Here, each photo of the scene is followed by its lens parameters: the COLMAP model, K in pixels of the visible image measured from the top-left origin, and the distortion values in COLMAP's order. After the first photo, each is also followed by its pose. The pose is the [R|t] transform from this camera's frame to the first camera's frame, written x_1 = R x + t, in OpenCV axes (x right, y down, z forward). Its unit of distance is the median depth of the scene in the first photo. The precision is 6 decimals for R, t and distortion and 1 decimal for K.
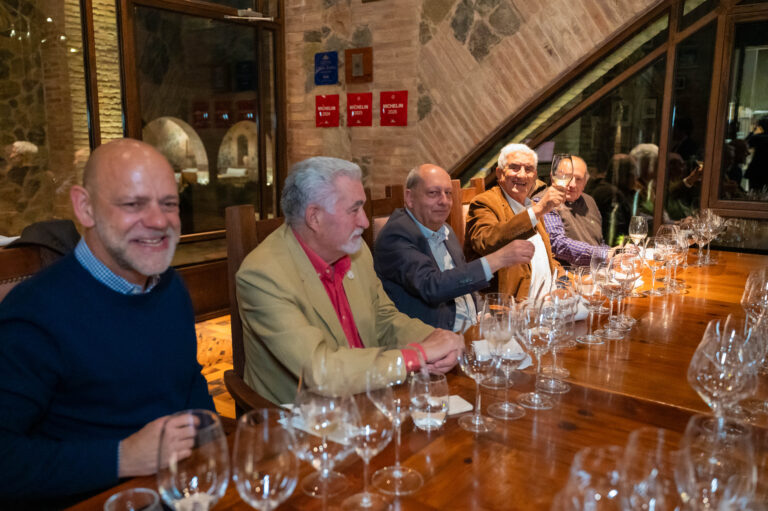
lens RADIAL K [[631.9, 0, 382.6], [0, 631.9, 262.2], [0, 0, 1]] dist [0.003114, -0.006393]
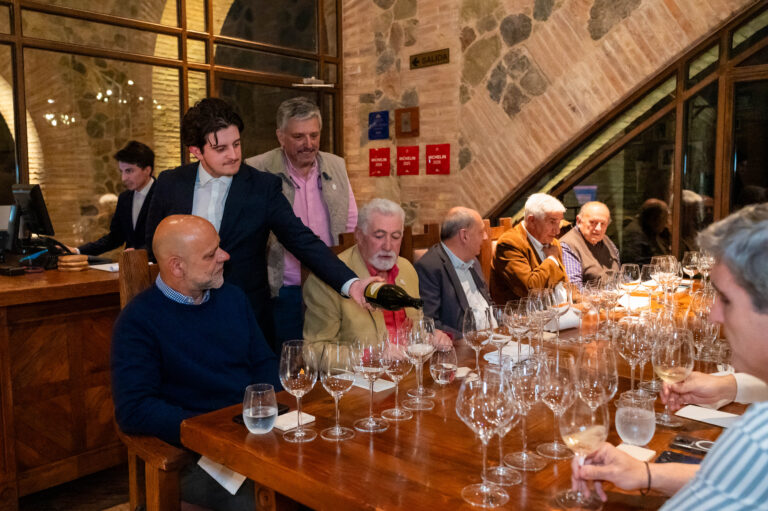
lens RADIAL K [[631.9, 0, 380.5], [0, 631.9, 249.0], [0, 0, 1]] dist [0.003114, -0.006393]
pose [[0.996134, -0.004206, -0.087744, 0.013852], [-0.003868, 0.995784, -0.091652, 0.020680], [0.087760, 0.091637, 0.991918, -0.116999]]
